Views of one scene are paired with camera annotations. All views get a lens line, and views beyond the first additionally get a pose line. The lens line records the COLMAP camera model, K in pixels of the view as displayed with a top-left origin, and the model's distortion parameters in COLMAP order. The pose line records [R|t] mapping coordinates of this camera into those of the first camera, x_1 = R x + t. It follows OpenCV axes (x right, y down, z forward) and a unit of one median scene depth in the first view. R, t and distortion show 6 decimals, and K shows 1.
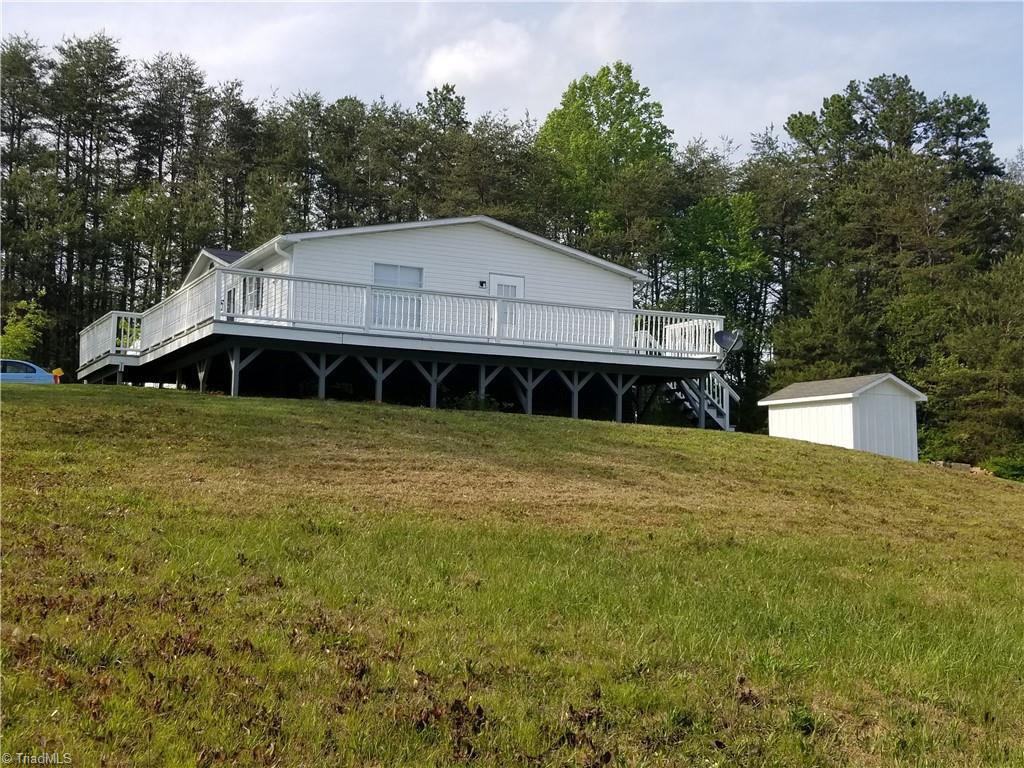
lens RADIAL K [[1227.7, 0, 528.1], [0, 1227.7, 357.4], [0, 0, 1]] dist [0.080825, -0.000207]
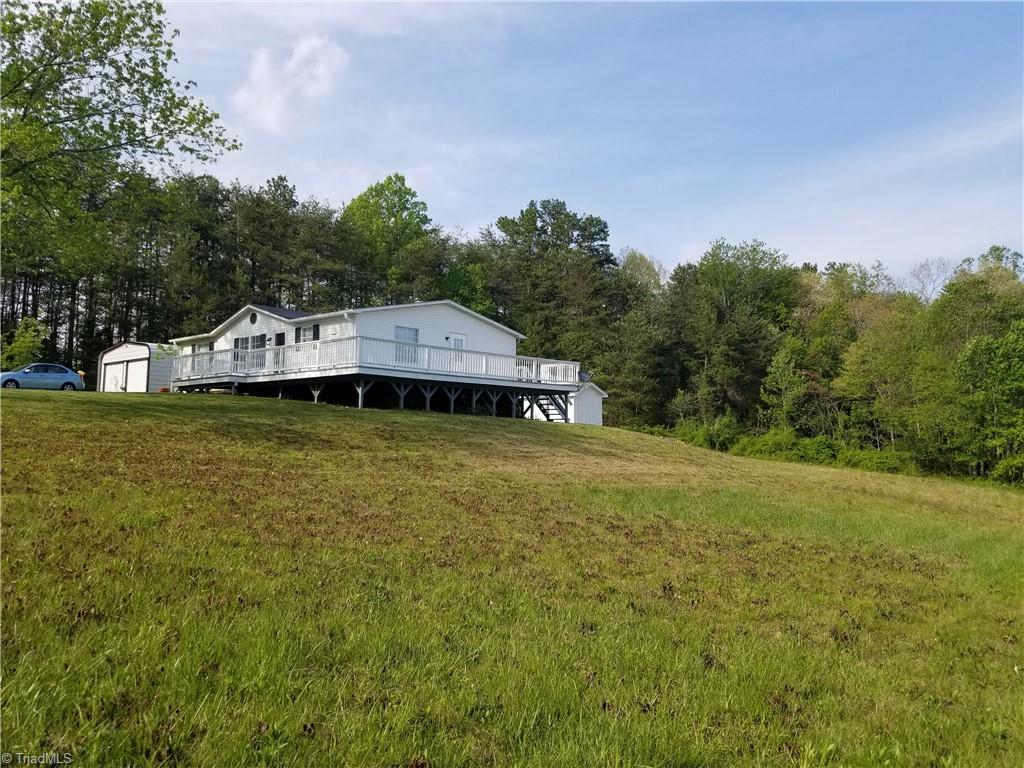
lens RADIAL K [[825.0, 0, 519.1], [0, 825.0, 368.3], [0, 0, 1]] dist [0.084617, -0.167256]
pose [[0.941991, 0.023654, 0.334804, -0.137105], [-0.031701, 0.999324, 0.018590, -0.017552], [-0.334138, -0.028126, 0.942104, -0.058924]]
